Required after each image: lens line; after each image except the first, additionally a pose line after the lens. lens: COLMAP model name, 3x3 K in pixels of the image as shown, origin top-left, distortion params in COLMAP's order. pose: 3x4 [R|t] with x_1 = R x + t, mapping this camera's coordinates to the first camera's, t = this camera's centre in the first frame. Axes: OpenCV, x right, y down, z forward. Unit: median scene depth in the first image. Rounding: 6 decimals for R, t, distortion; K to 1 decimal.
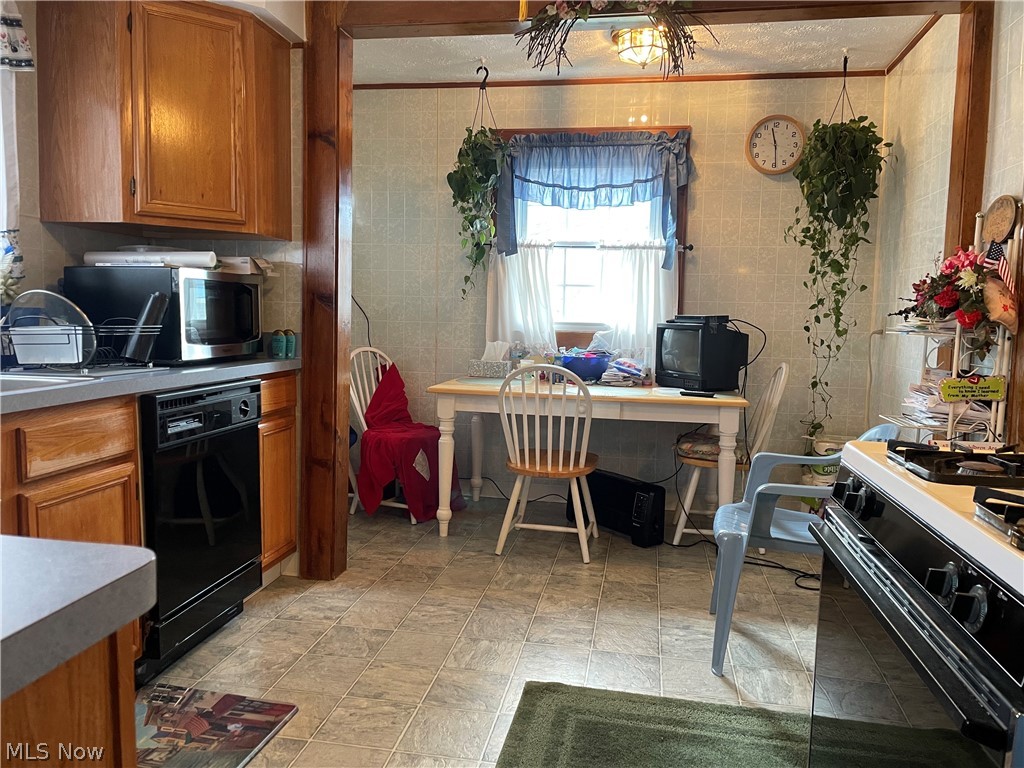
lens RADIAL K [[765.8, 0, 512.7], [0, 765.8, 376.8], [0, 0, 1]] dist [0.084295, -0.094689]
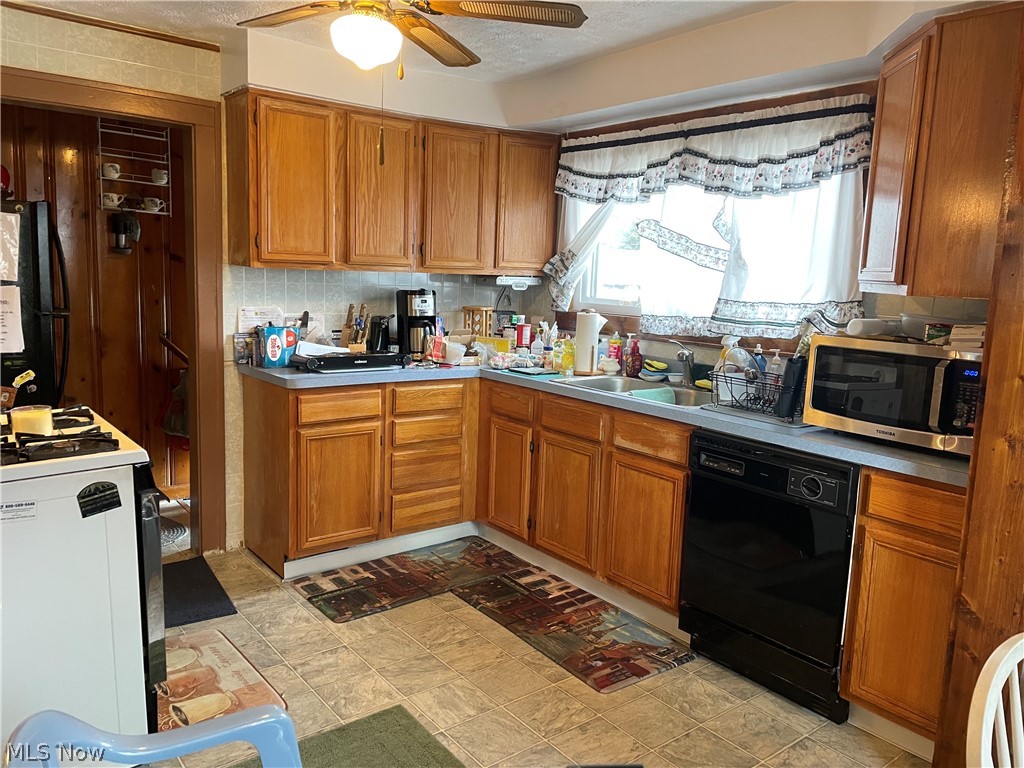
lens RADIAL K [[765.8, 0, 512.7], [0, 765.8, 376.8], [0, 0, 1]] dist [0.084295, -0.094689]
pose [[-0.669771, 0.058886, -0.740229, 0.363666], [-0.113882, 0.976912, 0.180757, -0.137210], [0.733783, 0.205364, -0.647602, 0.840915]]
